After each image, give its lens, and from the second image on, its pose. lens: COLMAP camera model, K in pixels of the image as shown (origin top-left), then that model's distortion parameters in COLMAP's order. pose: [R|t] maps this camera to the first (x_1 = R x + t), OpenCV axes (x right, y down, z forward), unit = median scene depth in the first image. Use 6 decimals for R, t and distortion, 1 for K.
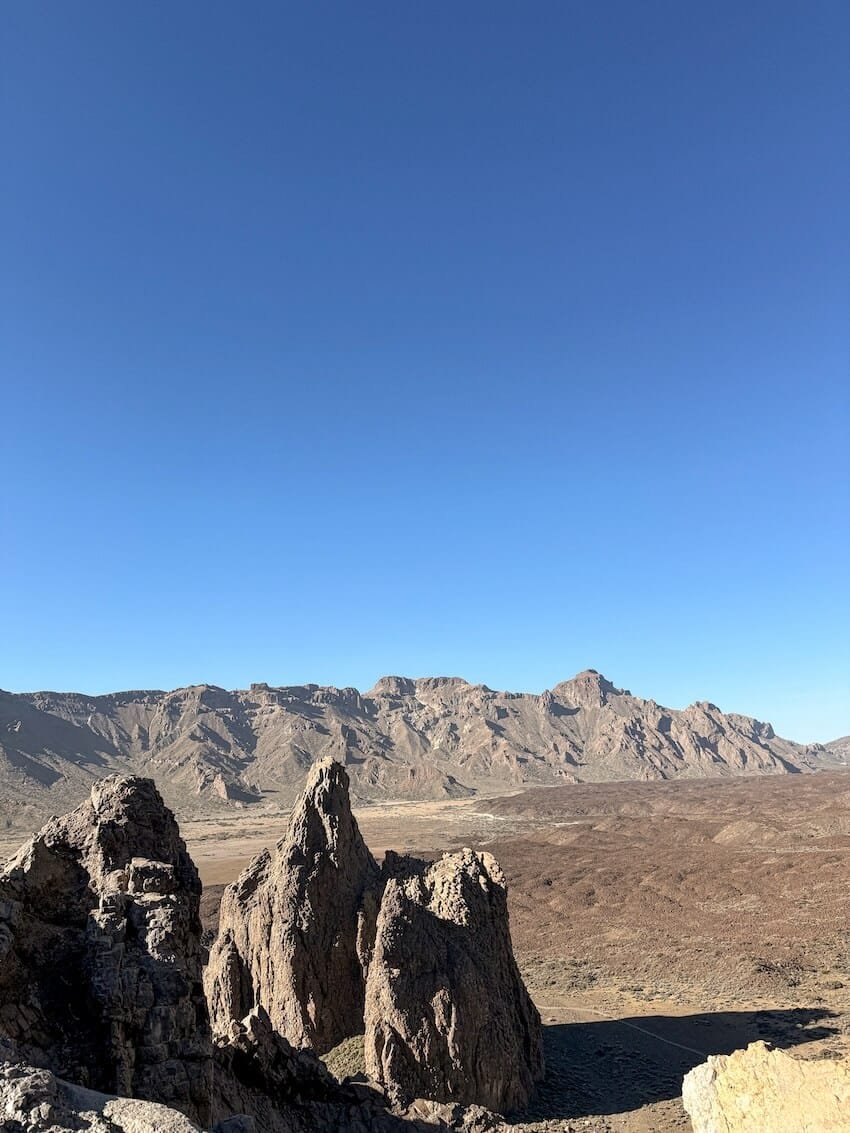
lens RADIAL K [[813.8, 0, 416.9], [0, 813.8, 571.4], [0, 0, 1]] dist [0.017887, -0.026635]
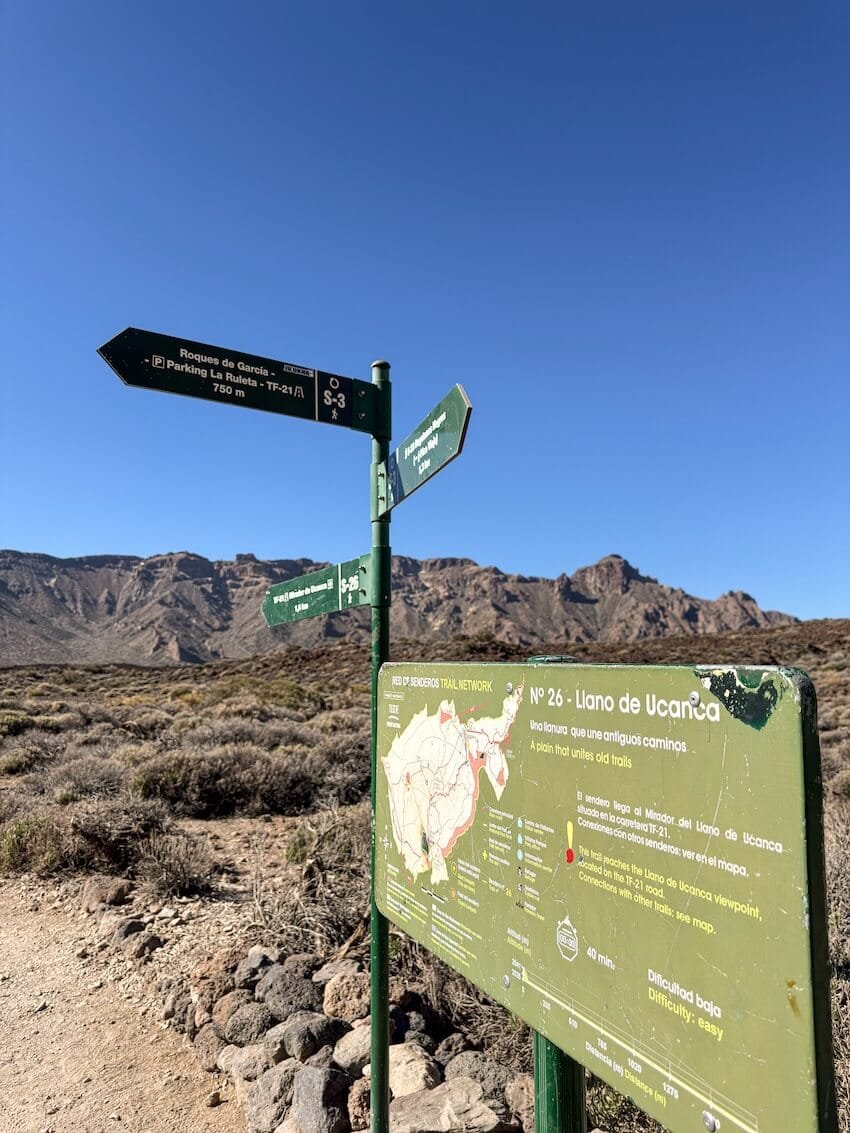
lens RADIAL K [[813.8, 0, 422.3], [0, 813.8, 597.3], [0, 0, 1]] dist [0.017887, -0.026635]
pose [[0.998188, 0.031740, -0.051128, 0.053134], [-0.024654, 0.990714, 0.133710, 0.057696], [0.054898, -0.132207, 0.989701, 0.095809]]
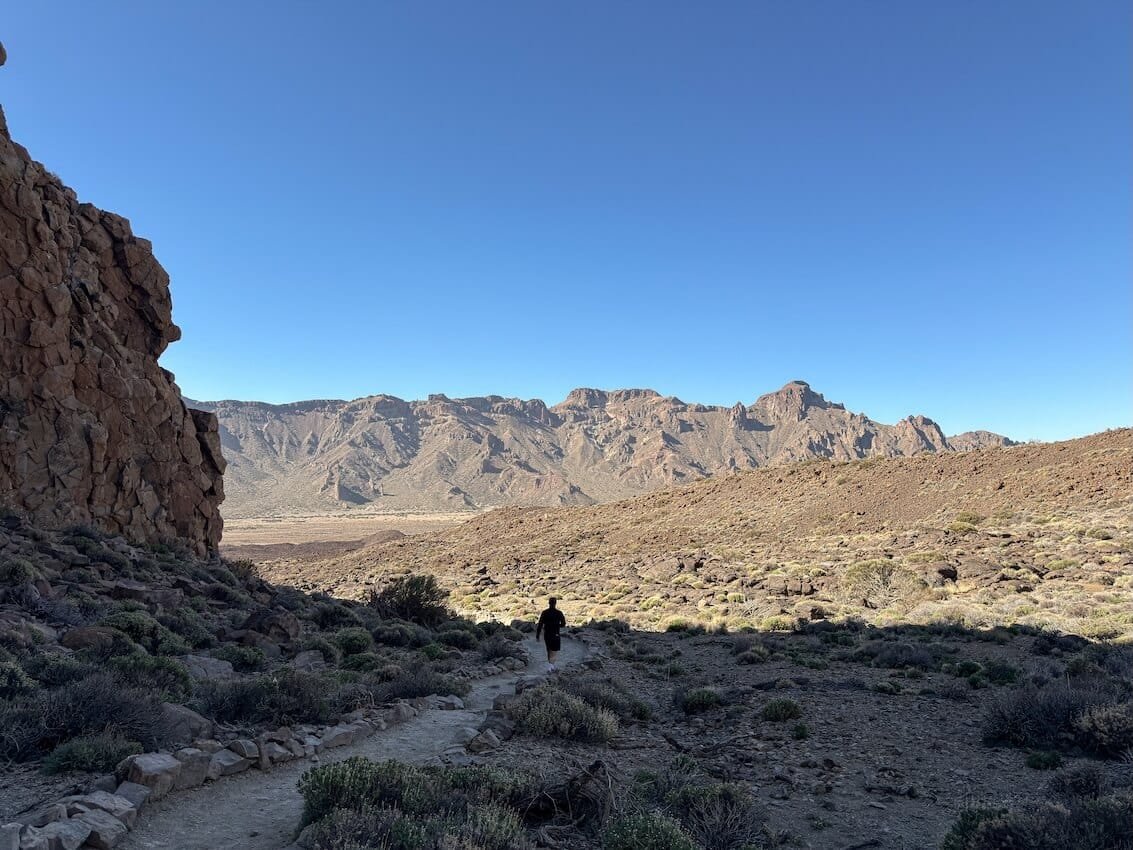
lens RADIAL K [[813.8, 0, 569.5], [0, 813.8, 426.1], [0, 0, 1]] dist [0.017887, -0.026635]
pose [[0.970028, 0.011216, -0.242736, 0.210273], [0.028310, 0.986915, 0.158738, 0.020494], [0.241340, -0.160852, 0.957017, 0.063580]]
